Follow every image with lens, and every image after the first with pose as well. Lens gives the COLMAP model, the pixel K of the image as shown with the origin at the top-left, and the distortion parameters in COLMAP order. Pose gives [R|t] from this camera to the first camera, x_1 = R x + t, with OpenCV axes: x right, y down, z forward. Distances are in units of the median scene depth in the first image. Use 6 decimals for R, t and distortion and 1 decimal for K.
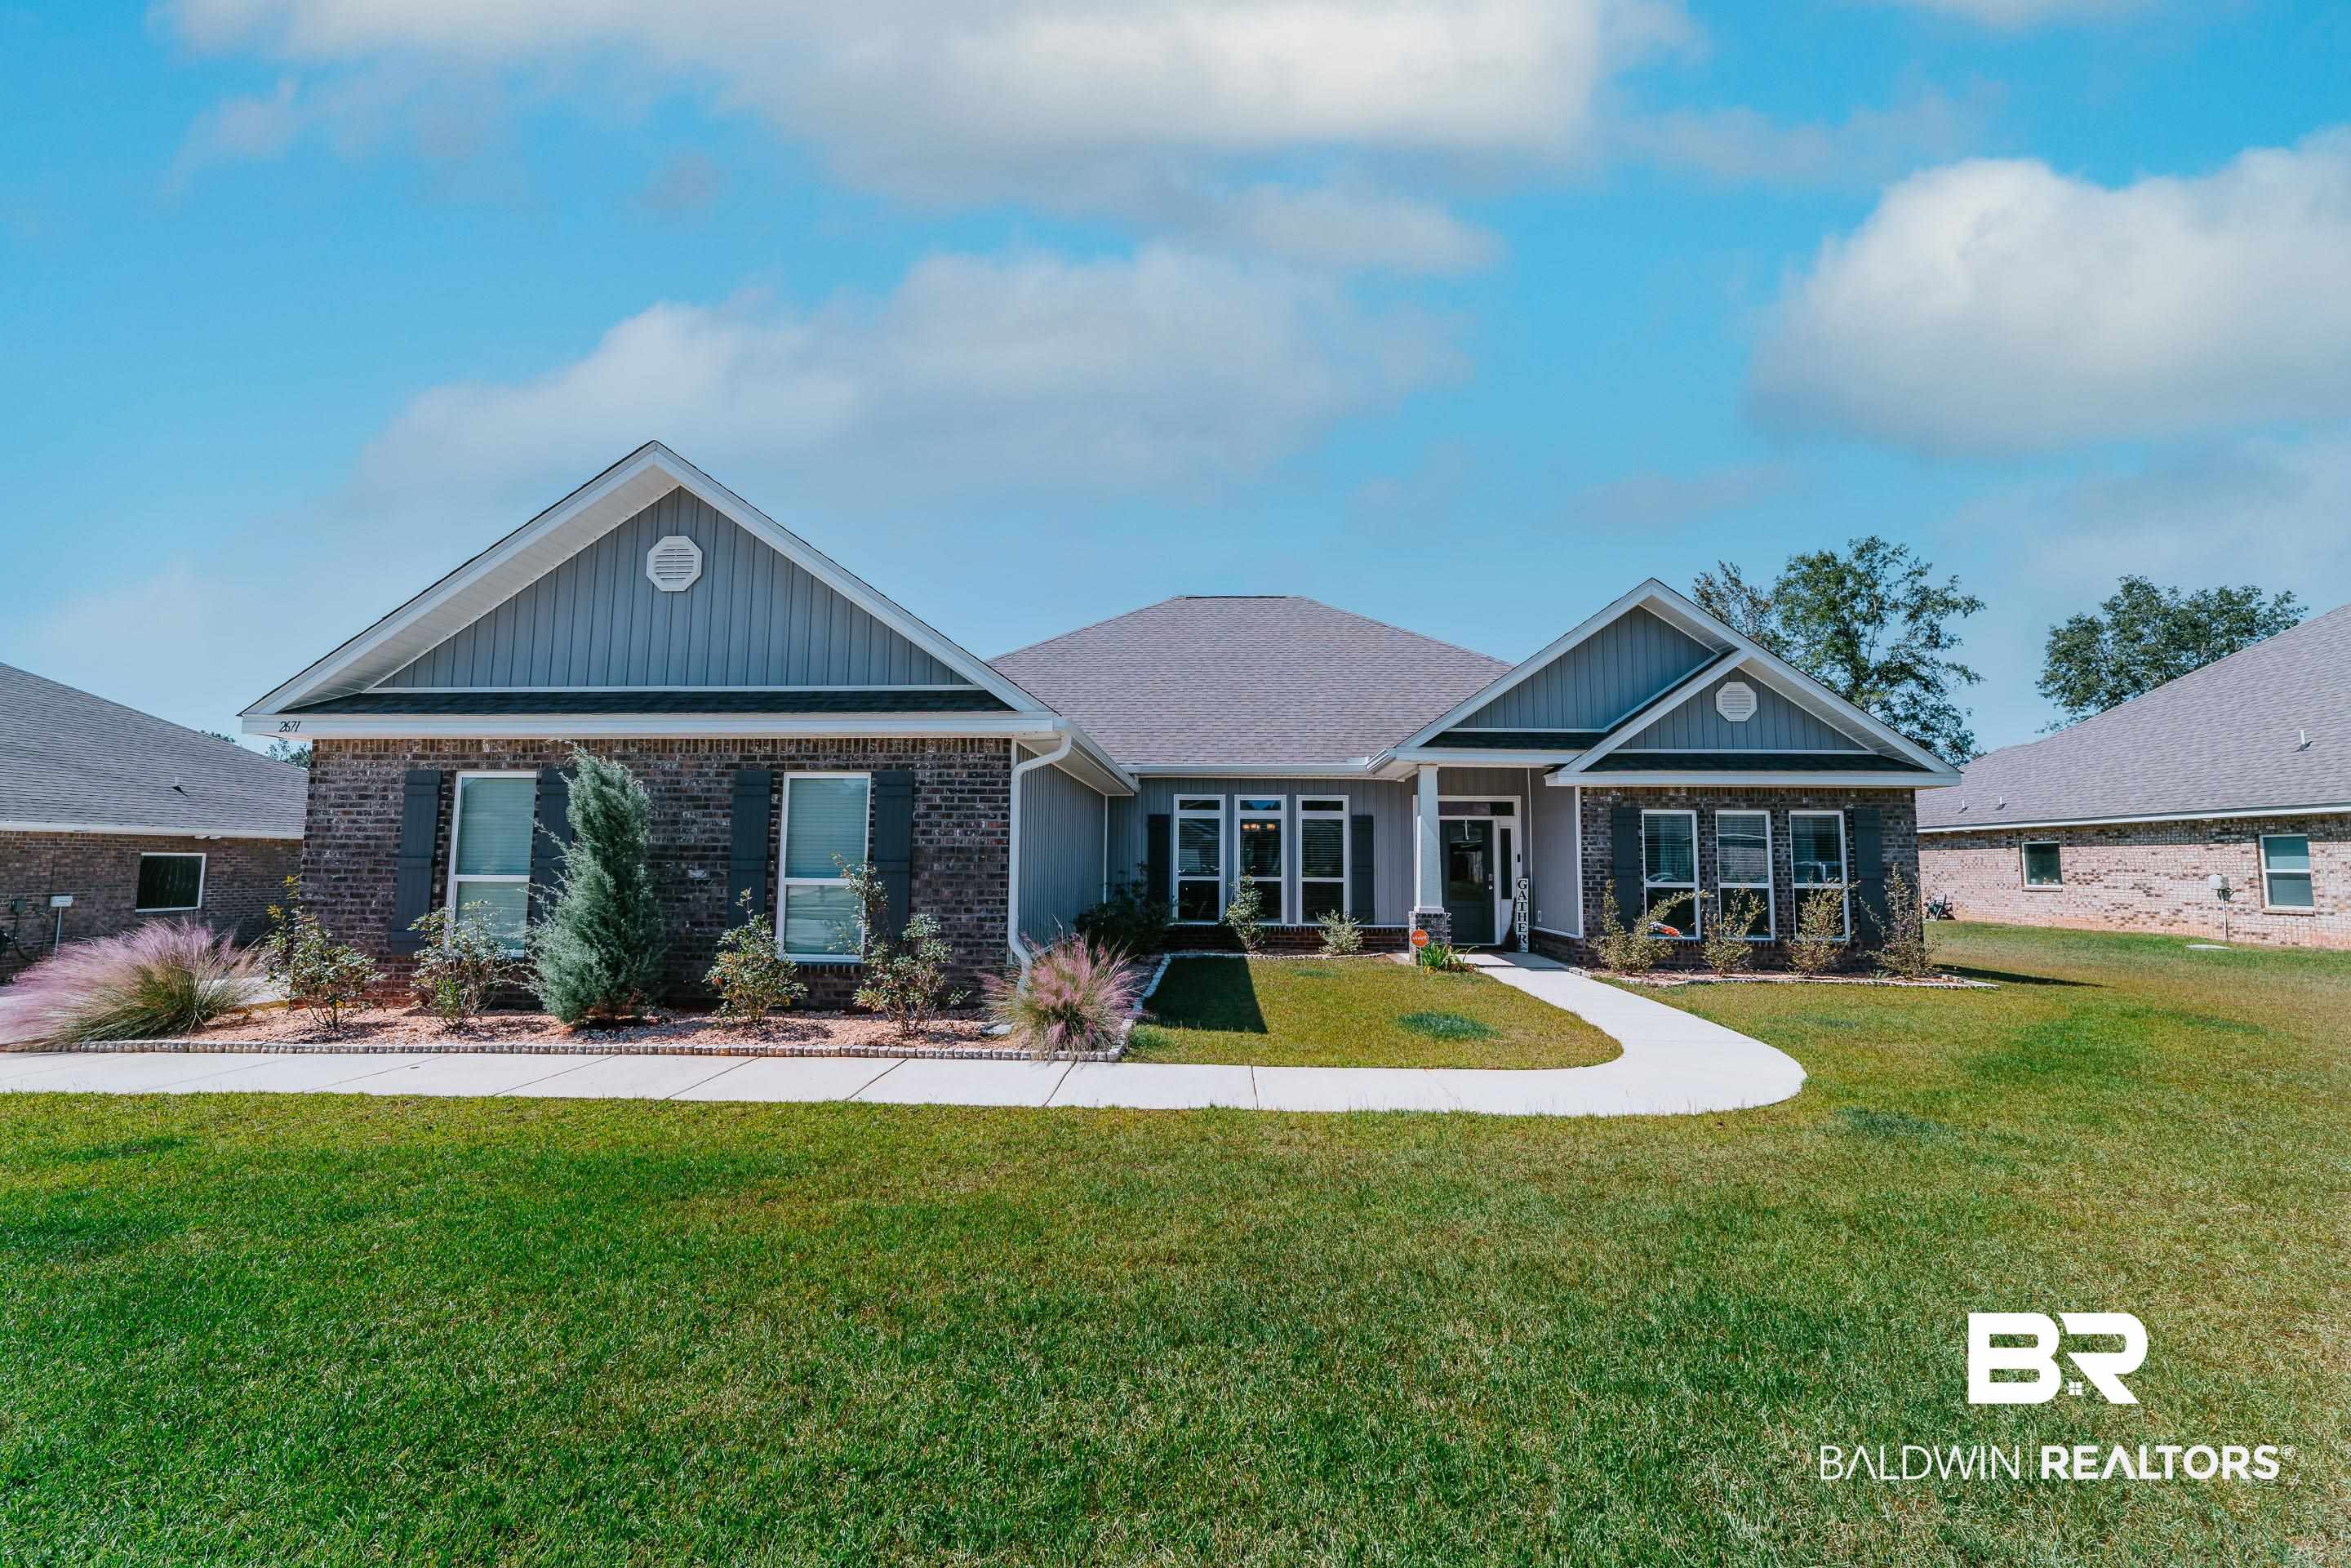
lens RADIAL K [[905.7, 0, 1184.0], [0, 905.7, 790.5], [0, 0, 1]] dist [-0.012384, 0.002849]
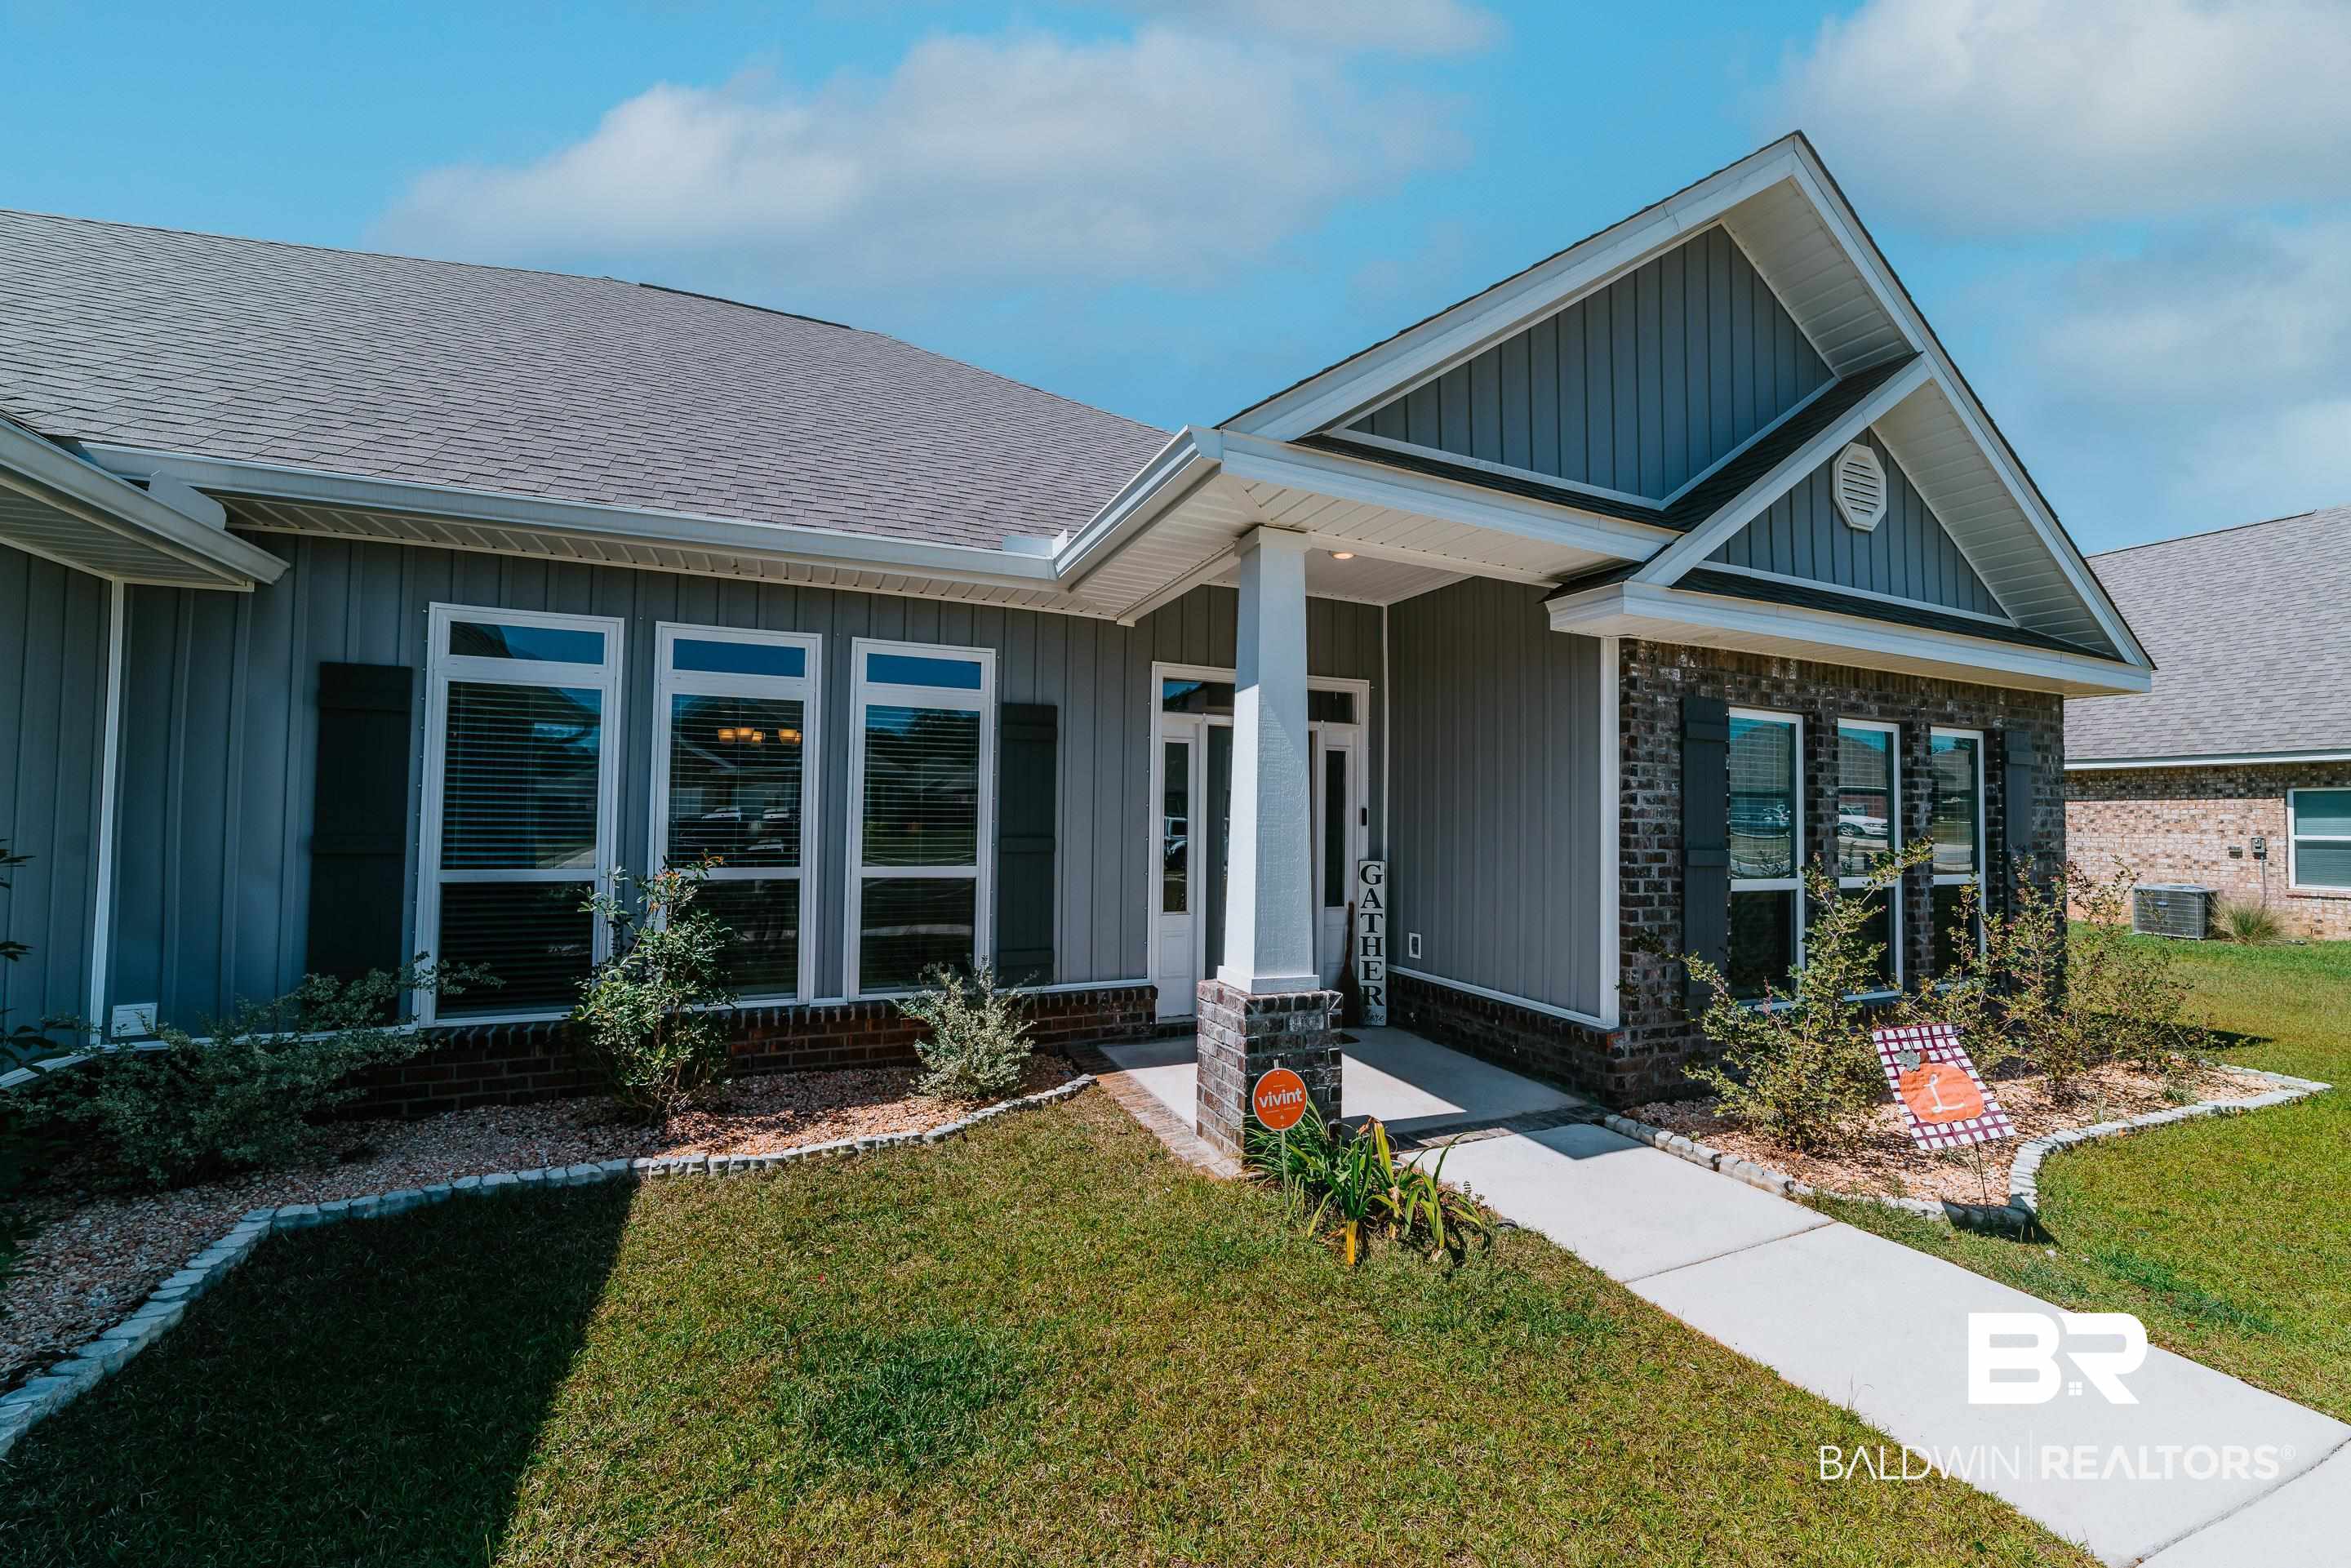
lens RADIAL K [[905.7, 0, 1180.6], [0, 905.7, 784.9], [0, 0, 1]] dist [-0.012384, 0.002849]
pose [[0.896459, 0.020442, 0.442655, 0.100000], [-0.043320, 0.998193, 0.041634, 0.051149], [-0.441004, -0.056499, 0.895725, 0.741850]]
